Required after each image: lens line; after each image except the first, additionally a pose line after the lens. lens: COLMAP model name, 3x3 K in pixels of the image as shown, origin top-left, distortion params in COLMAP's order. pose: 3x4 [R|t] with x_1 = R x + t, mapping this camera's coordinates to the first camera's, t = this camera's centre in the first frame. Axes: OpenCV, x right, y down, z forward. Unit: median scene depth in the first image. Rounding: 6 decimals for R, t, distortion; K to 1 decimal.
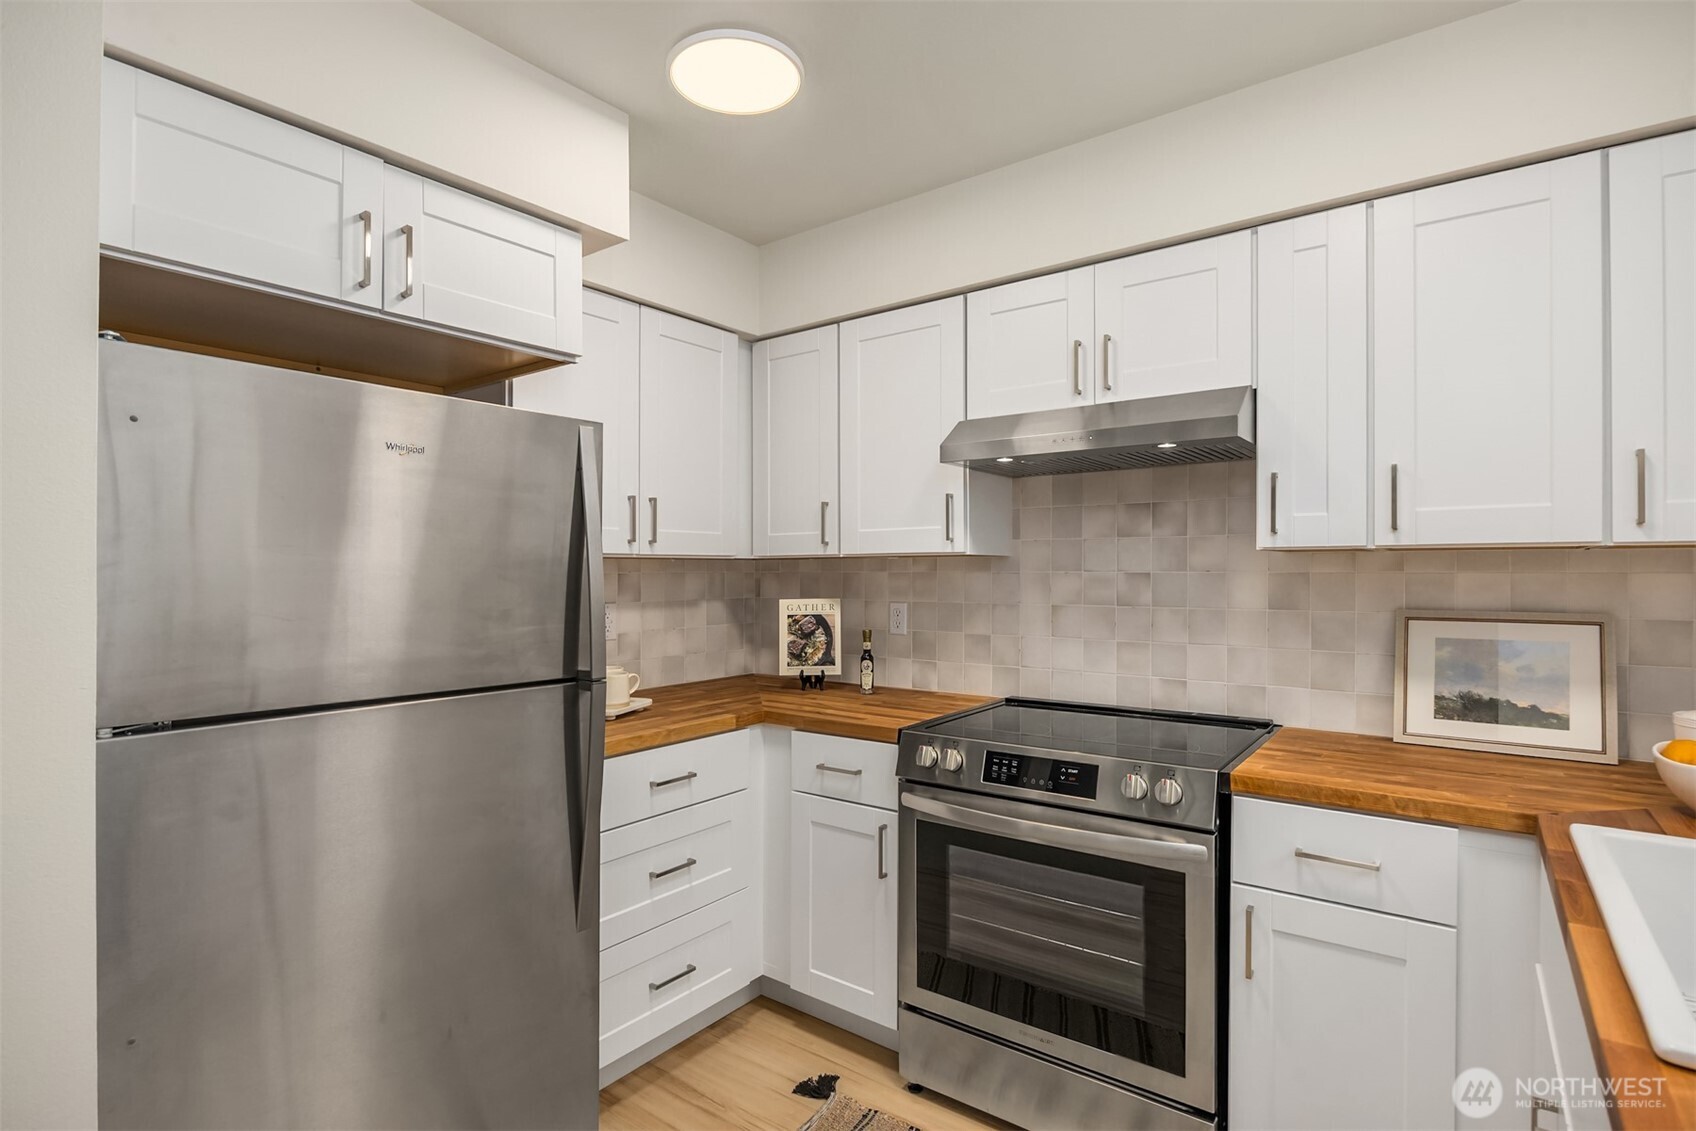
lens RADIAL K [[831.0, 0, 842.5], [0, 831.0, 565.2], [0, 0, 1]] dist [-0.017124, 0.000147]
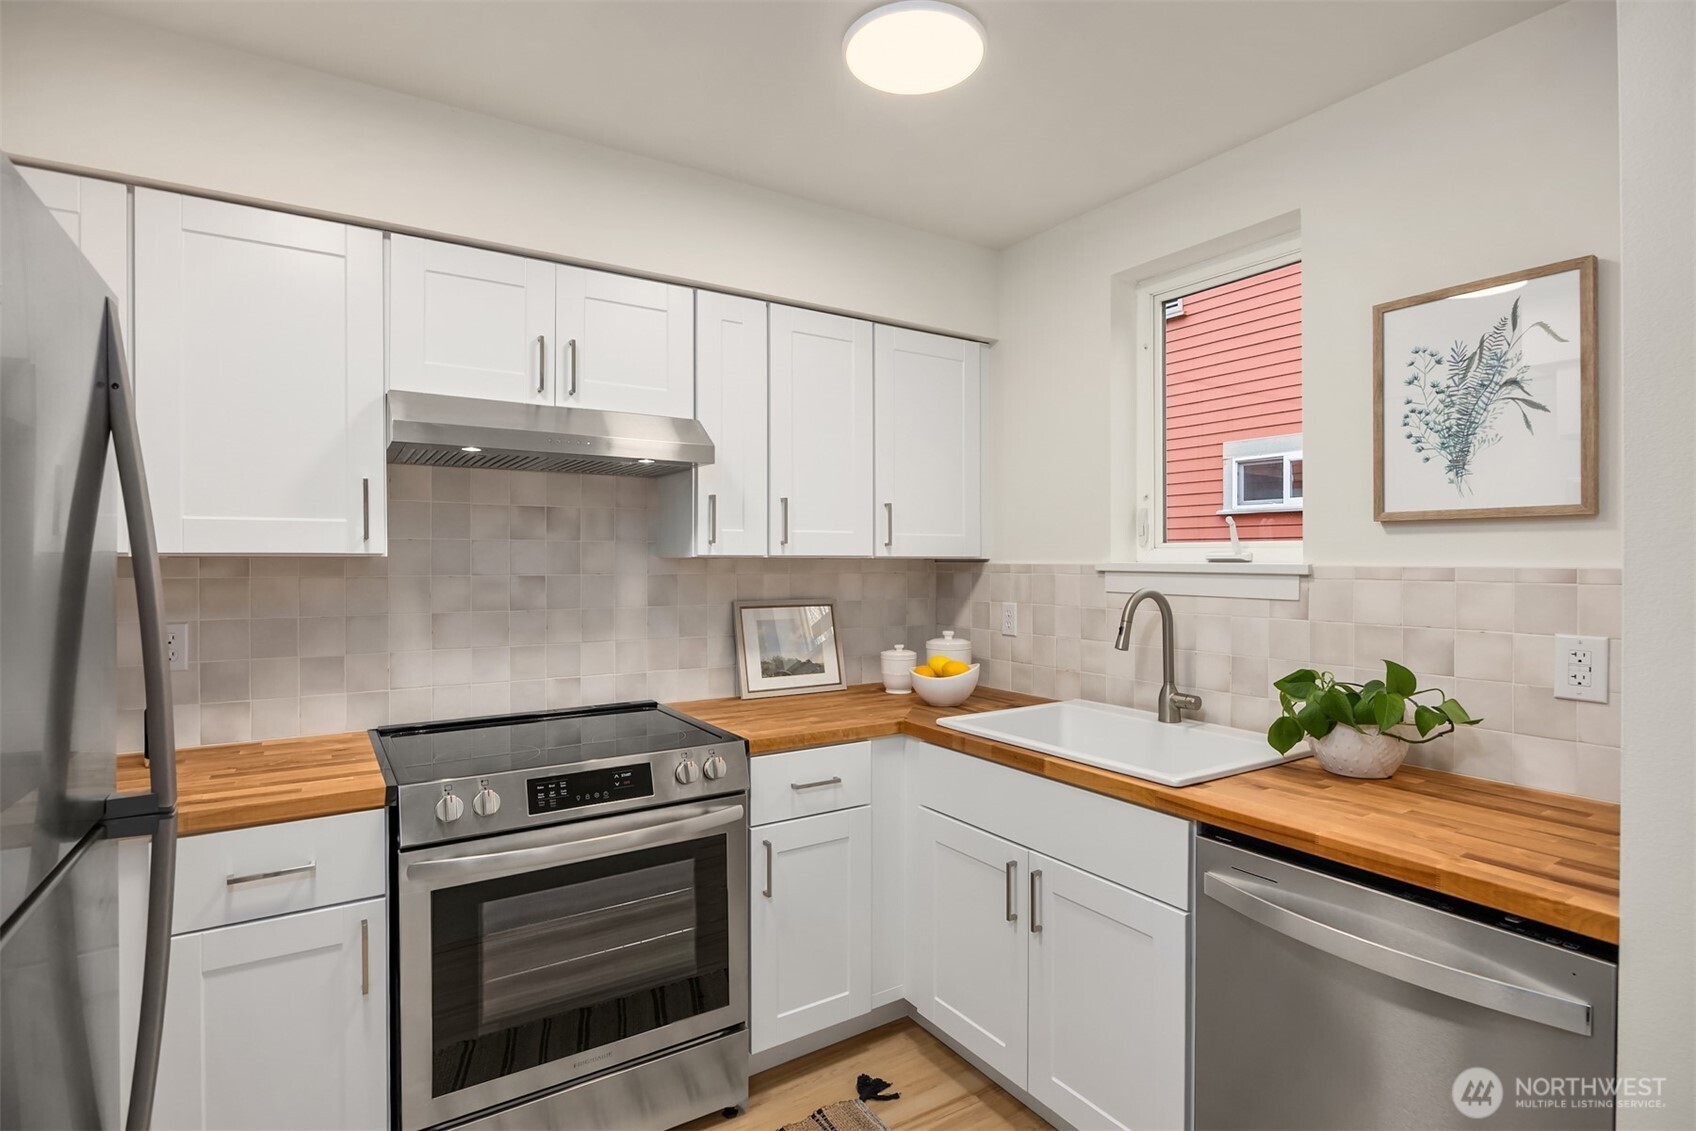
lens RADIAL K [[831.0, 0, 842.5], [0, 831.0, 565.2], [0, 0, 1]] dist [-0.017124, 0.000147]
pose [[0.348151, -0.005603, 0.937422, -0.552917], [-0.008022, 0.999928, 0.008956, -0.019713], [-0.937404, -0.010638, 0.348081, 0.377035]]
